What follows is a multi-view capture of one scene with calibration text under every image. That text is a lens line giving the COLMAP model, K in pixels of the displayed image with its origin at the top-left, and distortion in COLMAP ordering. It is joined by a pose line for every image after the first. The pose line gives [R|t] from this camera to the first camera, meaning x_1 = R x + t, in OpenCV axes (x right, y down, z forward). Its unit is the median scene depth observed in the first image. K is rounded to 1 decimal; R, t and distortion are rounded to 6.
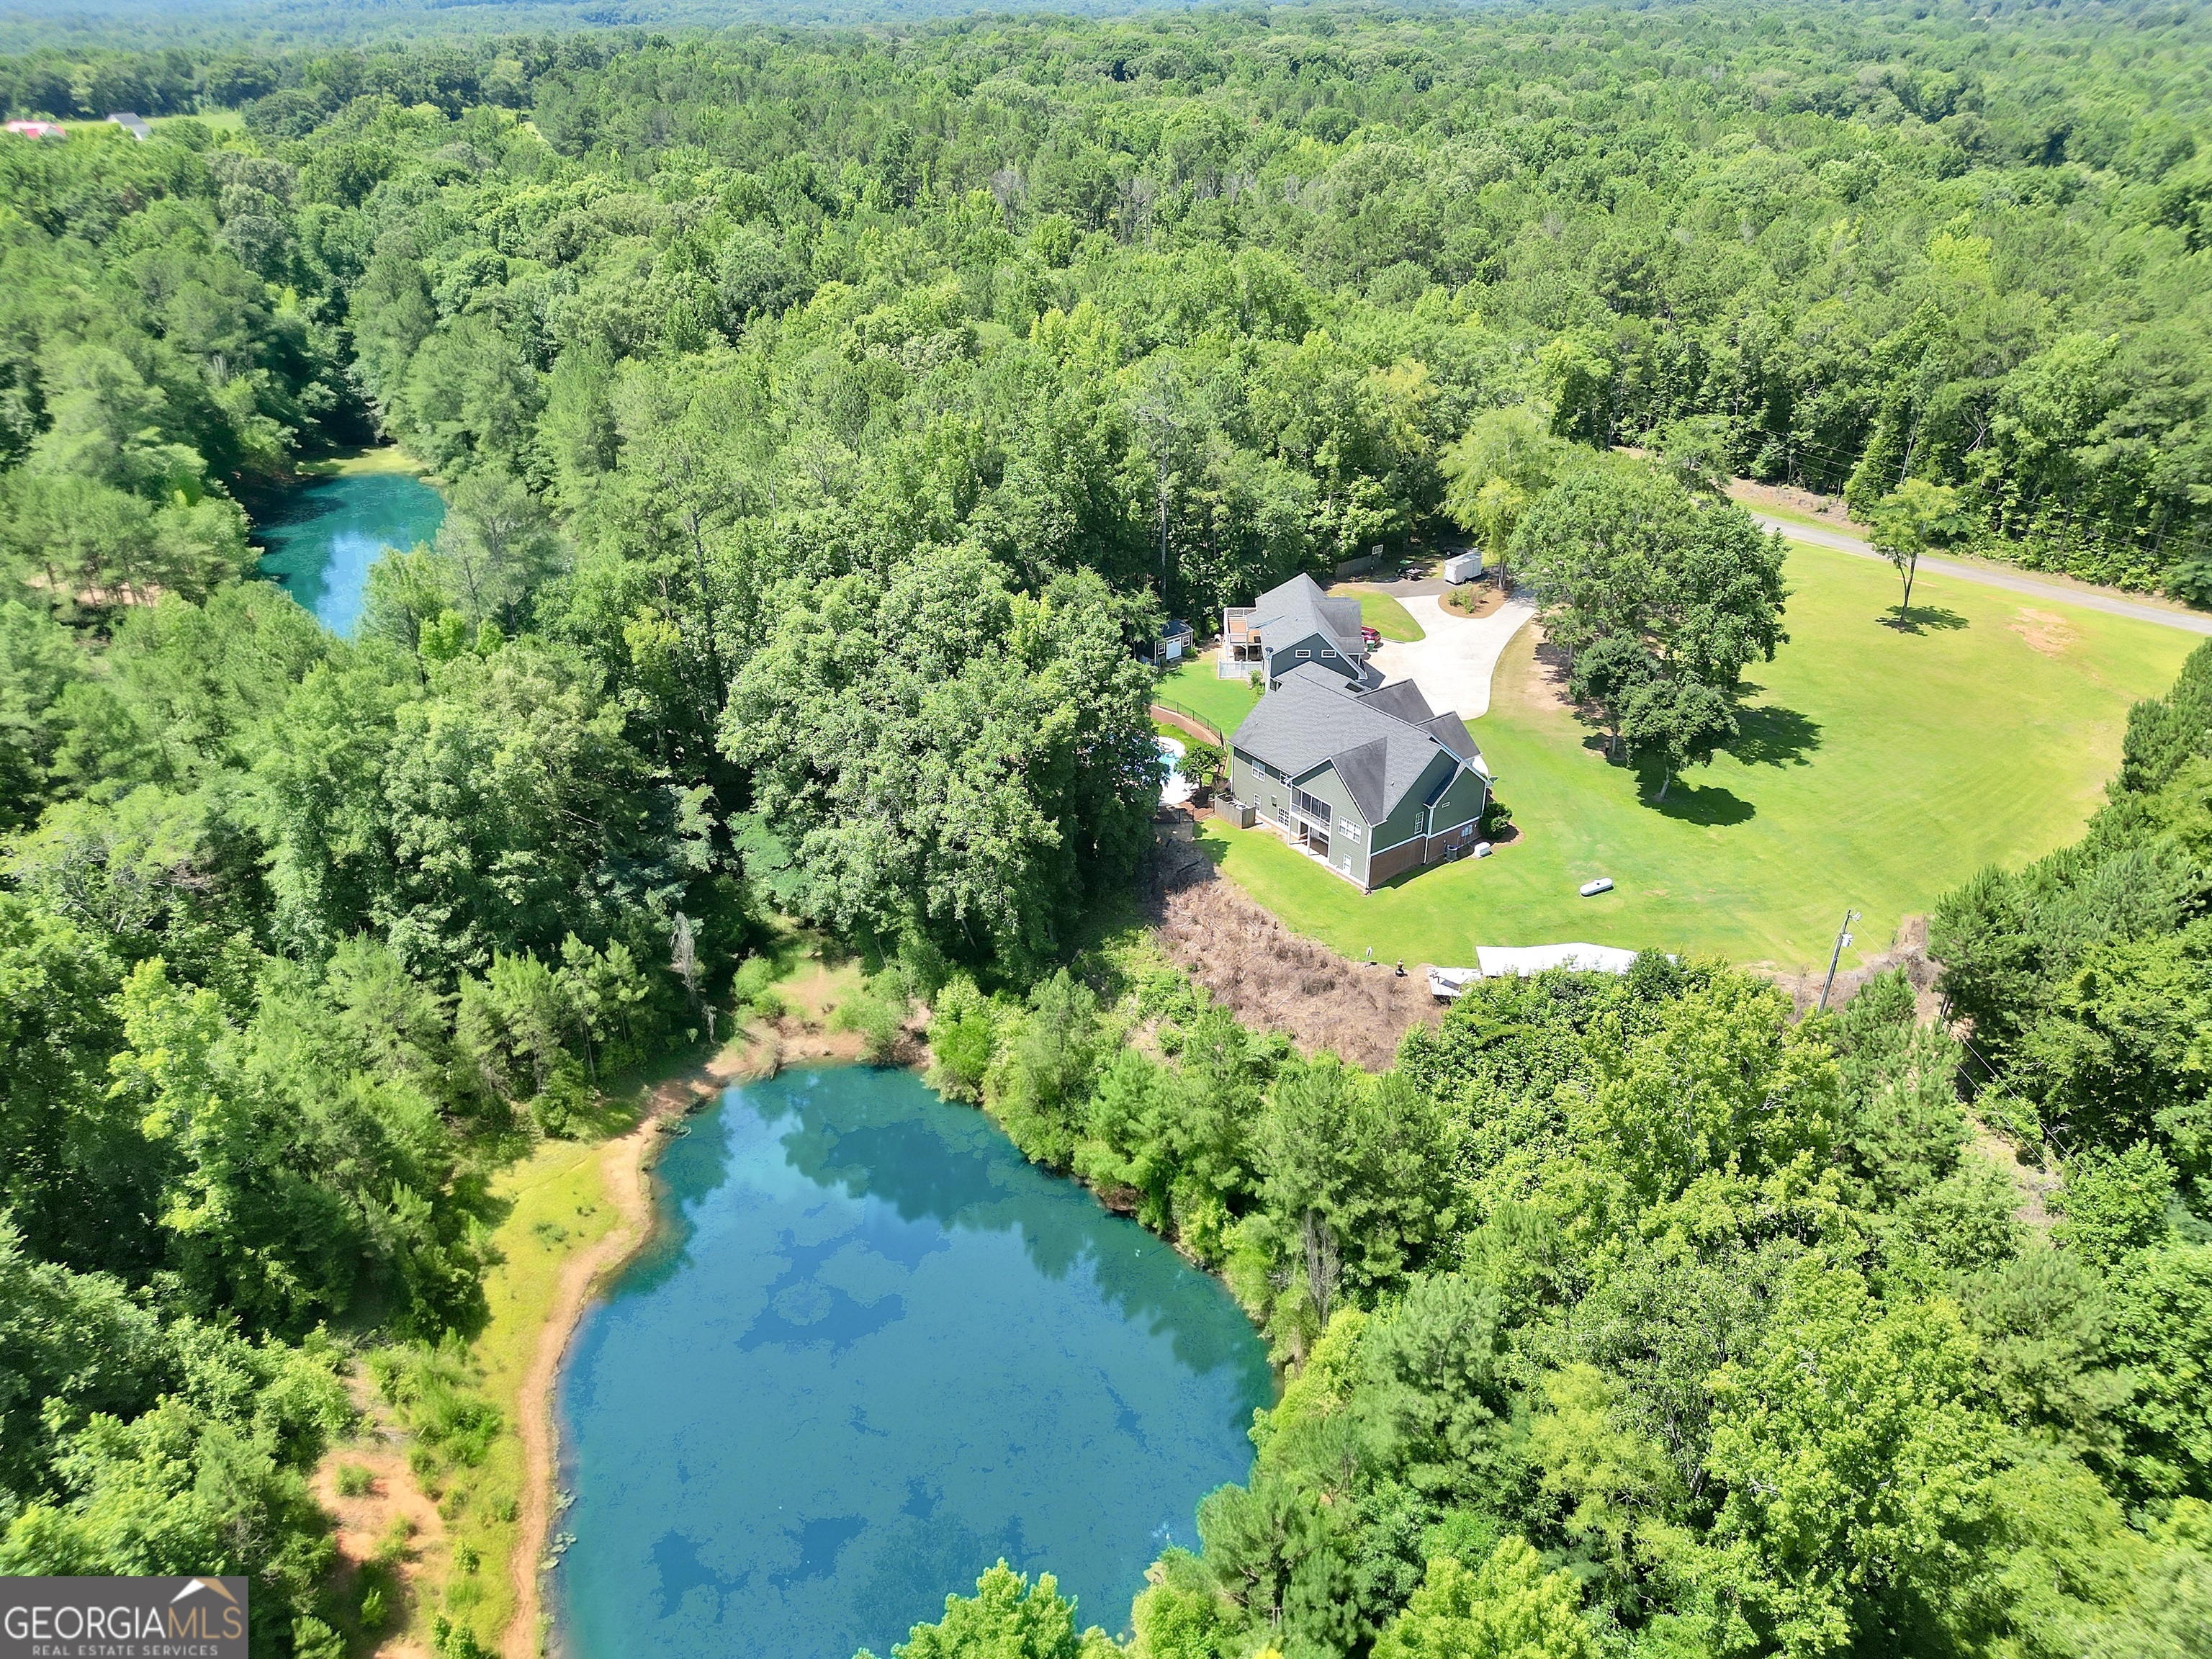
lens RADIAL K [[1570.9, 0, 1106.9], [0, 1570.9, 844.3], [0, 0, 1]] dist [0.079152, -0.094201]
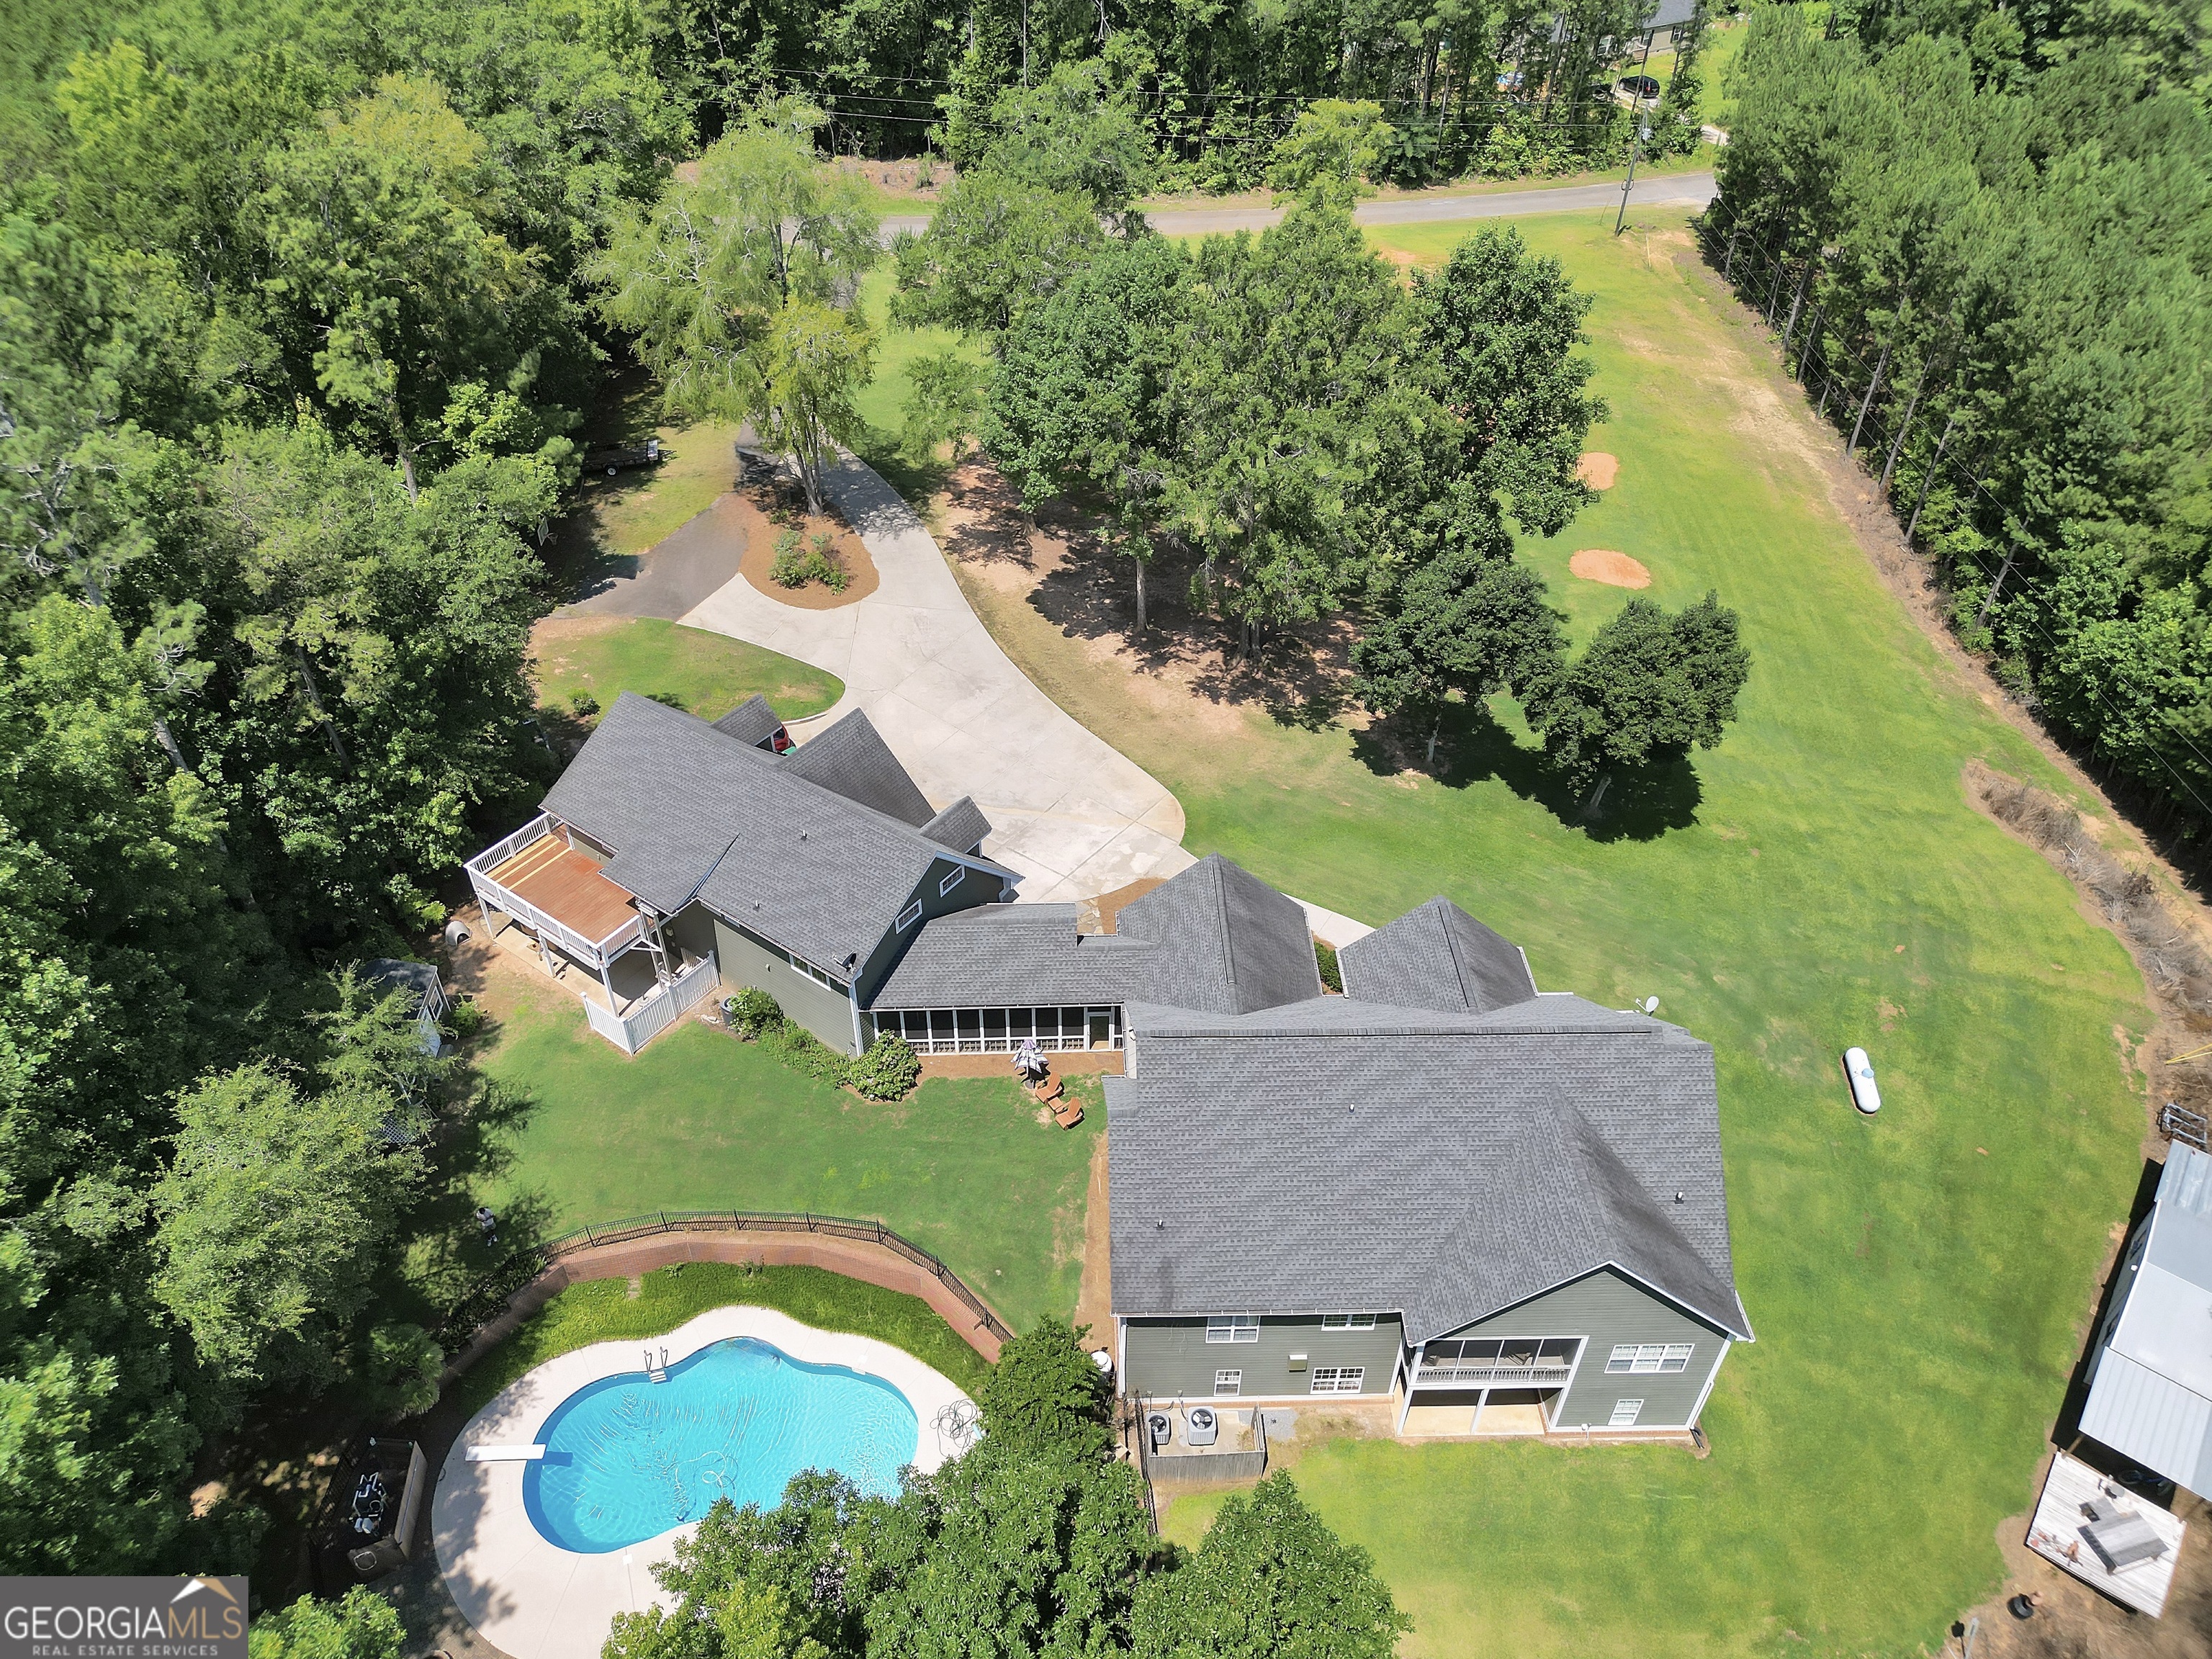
lens RADIAL K [[1570.9, 0, 1106.9], [0, 1570.9, 844.3], [0, 0, 1]] dist [0.079152, -0.094201]
pose [[0.556500, -0.529936, 0.639902, -0.069546], [0.381376, 0.847178, 0.369923, -0.210064], [-0.738146, 0.038181, 0.673559, 0.567297]]
